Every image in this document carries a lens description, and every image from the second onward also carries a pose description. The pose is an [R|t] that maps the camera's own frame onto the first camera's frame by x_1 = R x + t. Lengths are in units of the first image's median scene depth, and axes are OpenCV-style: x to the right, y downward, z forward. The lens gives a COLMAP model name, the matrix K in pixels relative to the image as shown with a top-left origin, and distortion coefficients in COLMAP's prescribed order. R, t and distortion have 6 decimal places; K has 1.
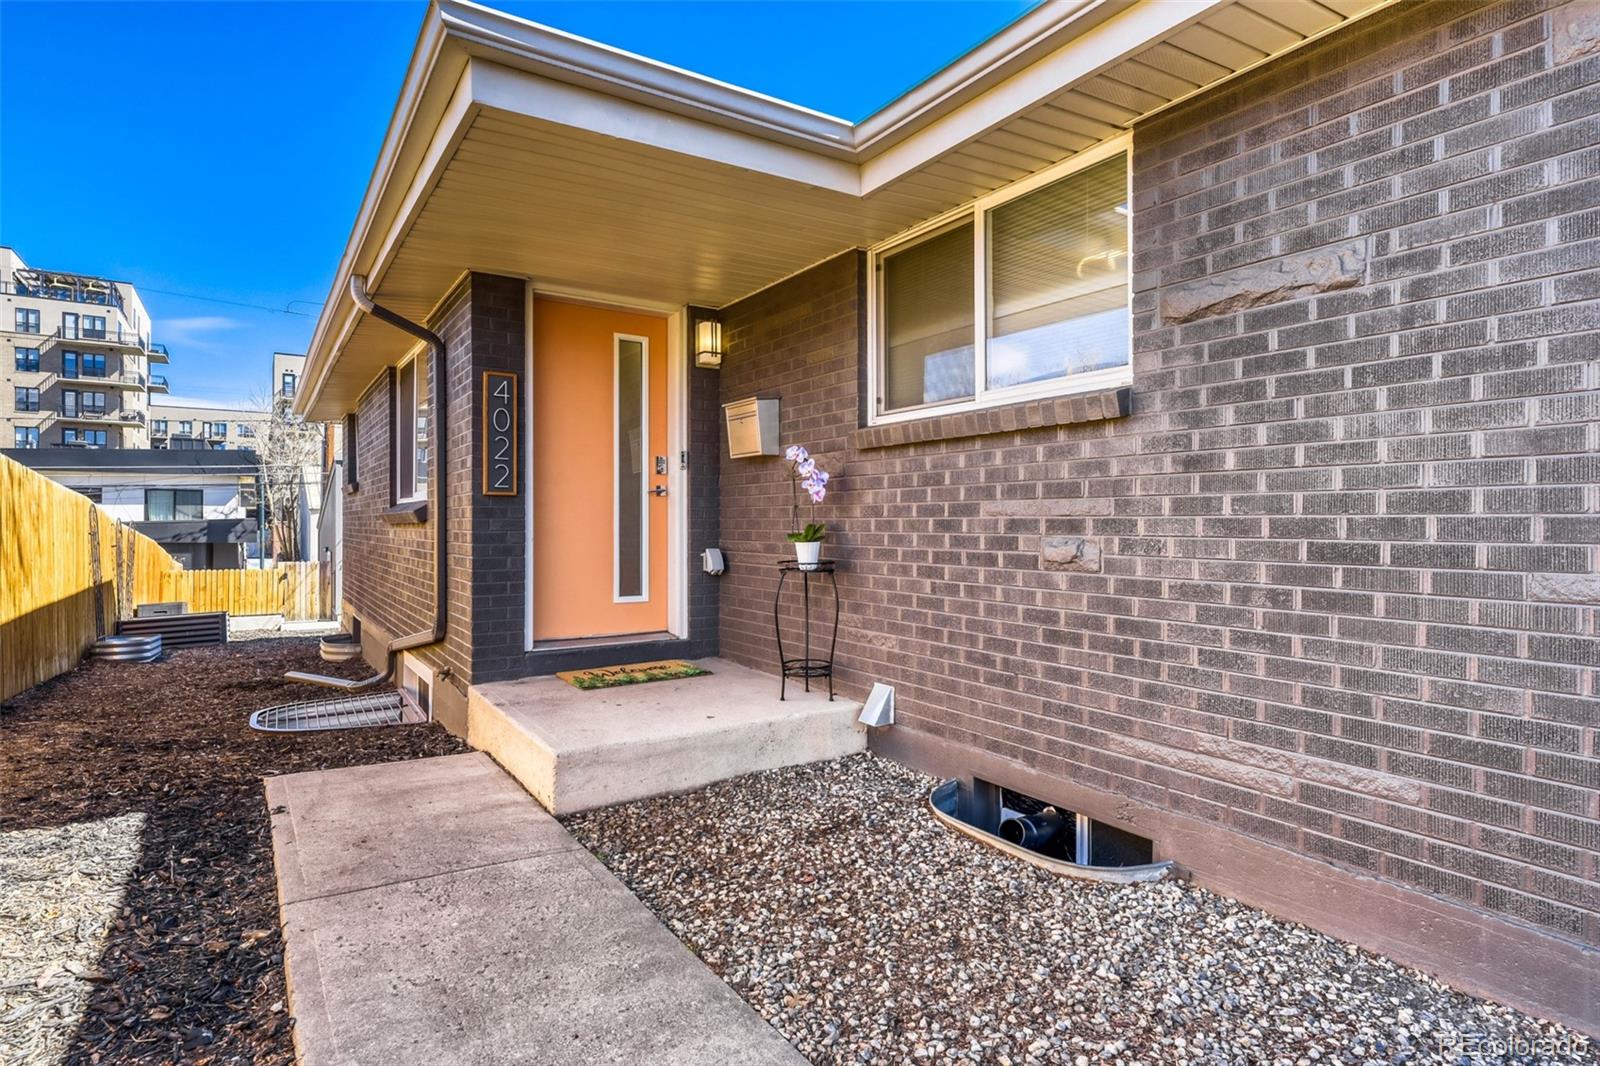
lens RADIAL K [[879.2, 0, 801.4], [0, 879.2, 527.7], [0, 0, 1]] dist [0.009439, 0.002452]
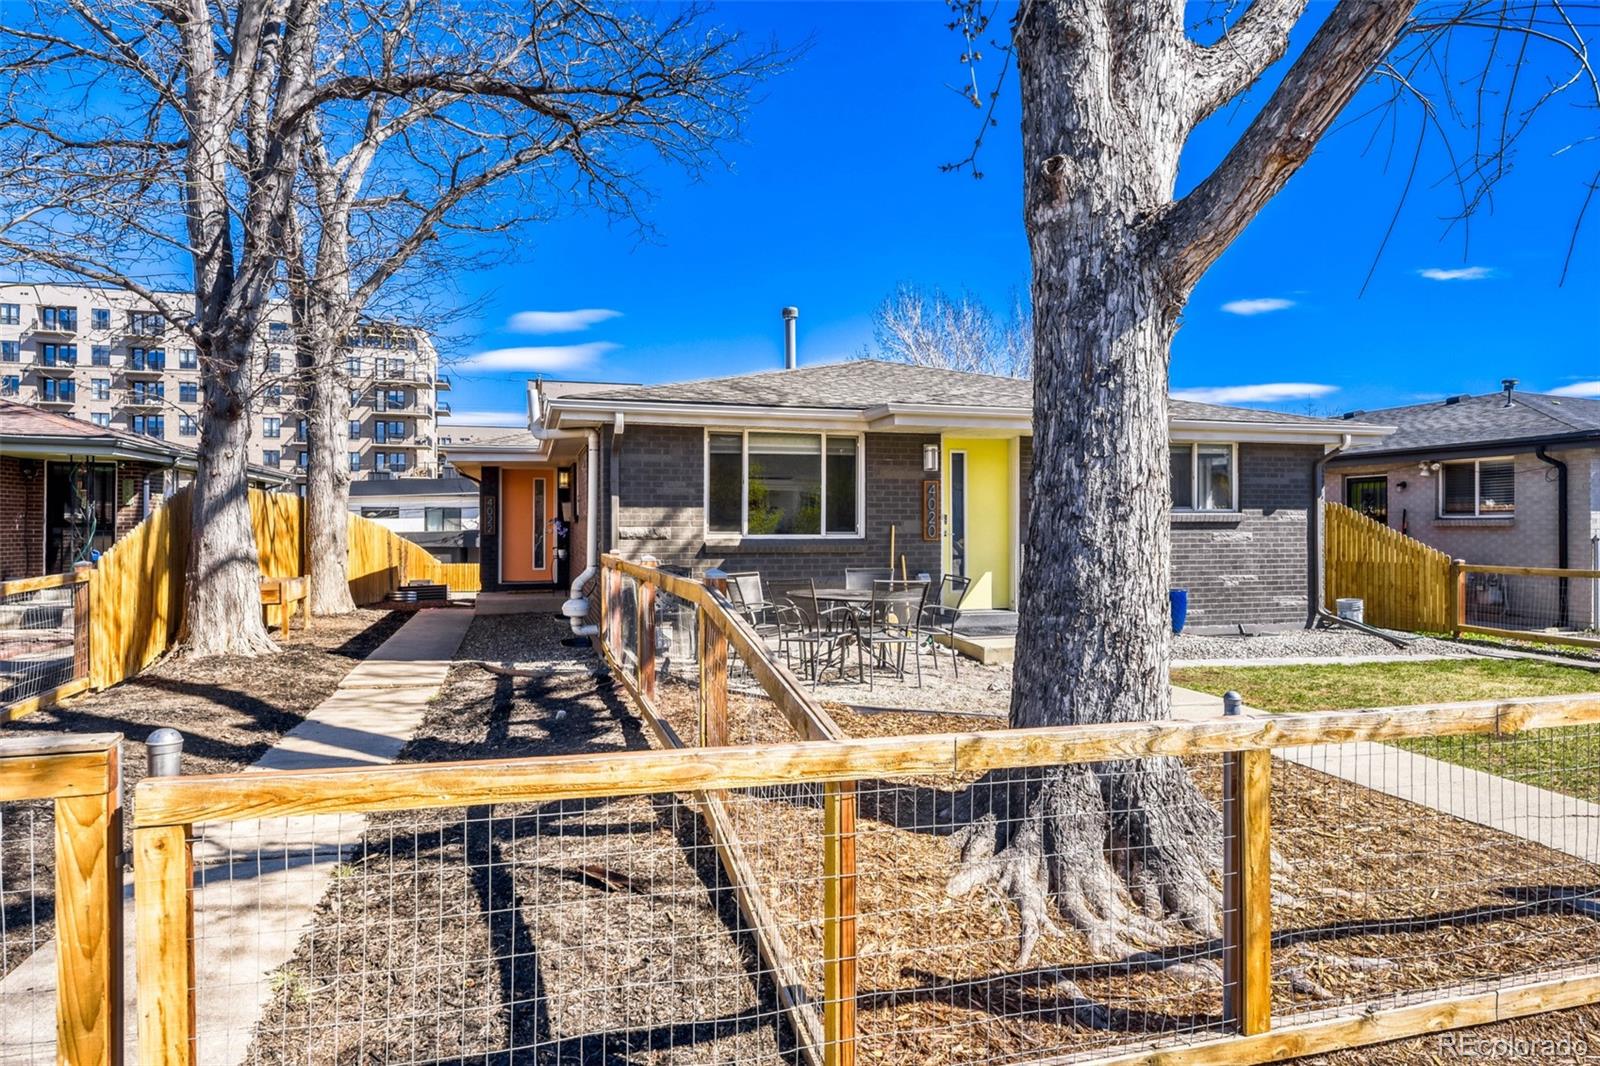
lens RADIAL K [[979.4, 0, 797.6], [0, 979.4, 531.8], [0, 0, 1]] dist [-0.005175, -0.000472]
pose [[0.959031, -0.001607, -0.283296, 0.107932], [0.001922, 0.999998, 0.000835, -0.002868], [0.283294, -0.001346, 0.959032, -0.130601]]
